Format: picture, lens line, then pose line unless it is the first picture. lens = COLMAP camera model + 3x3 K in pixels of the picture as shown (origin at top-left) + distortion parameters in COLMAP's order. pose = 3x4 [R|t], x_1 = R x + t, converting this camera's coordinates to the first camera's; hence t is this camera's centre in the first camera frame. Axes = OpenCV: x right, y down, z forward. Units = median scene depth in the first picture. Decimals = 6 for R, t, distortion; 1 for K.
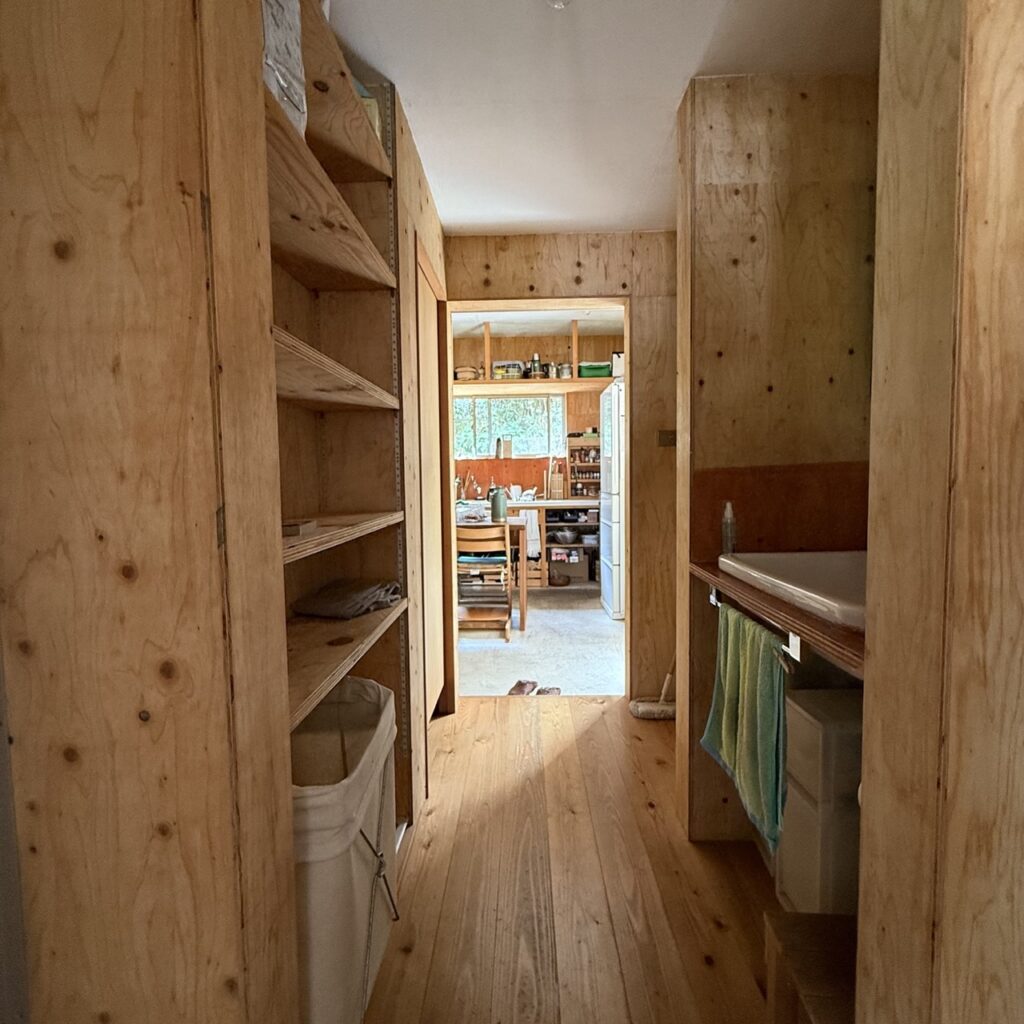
lens RADIAL K [[543.7, 0, 512.0], [0, 543.7, 512.0], [0, 0, 1]] dist [-0.009178, 0.000101]
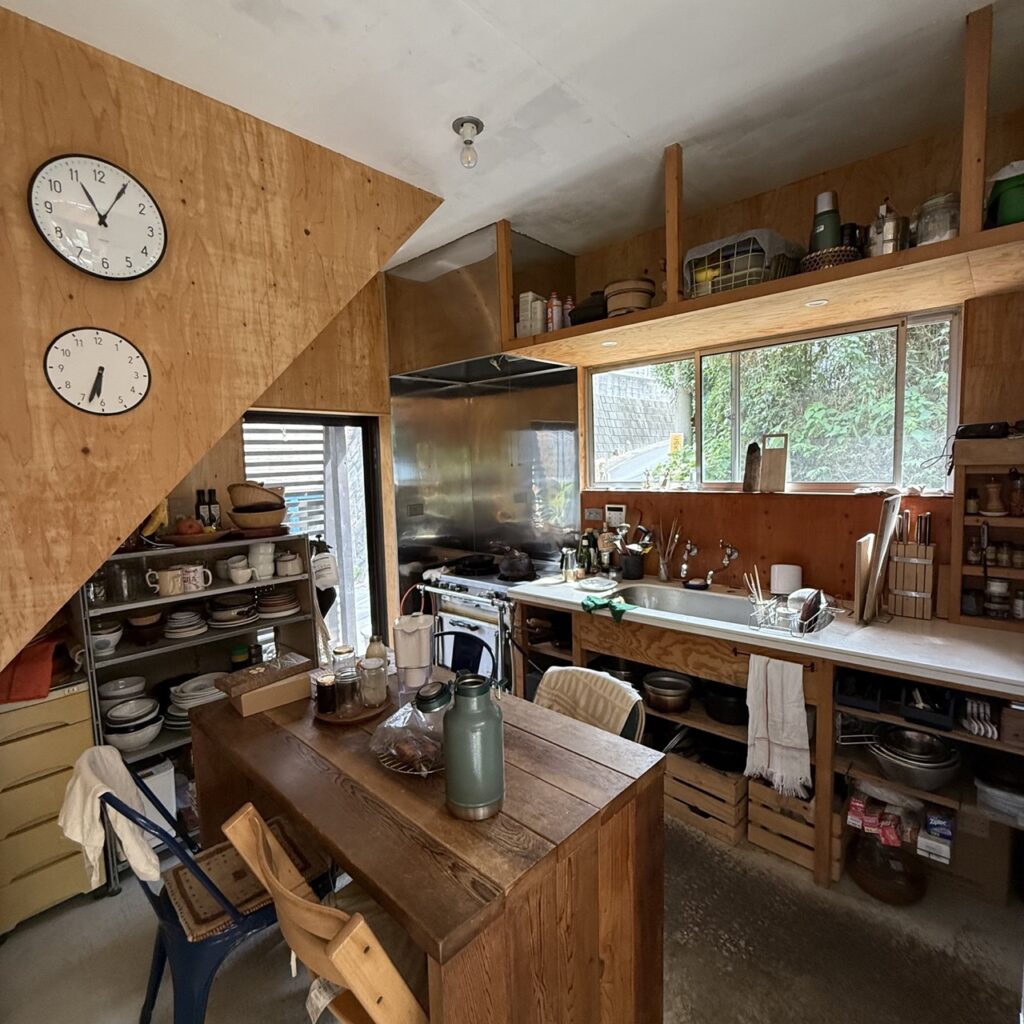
lens RADIAL K [[543.7, 0, 512.0], [0, 543.7, 512.0], [0, 0, 1]] dist [-0.009178, 0.000101]
pose [[0.752191, 0.051810, -0.656905, 0.116072], [-0.025738, 0.998453, 0.049277, -0.101756], [0.658443, -0.020159, 0.752361, 0.575165]]
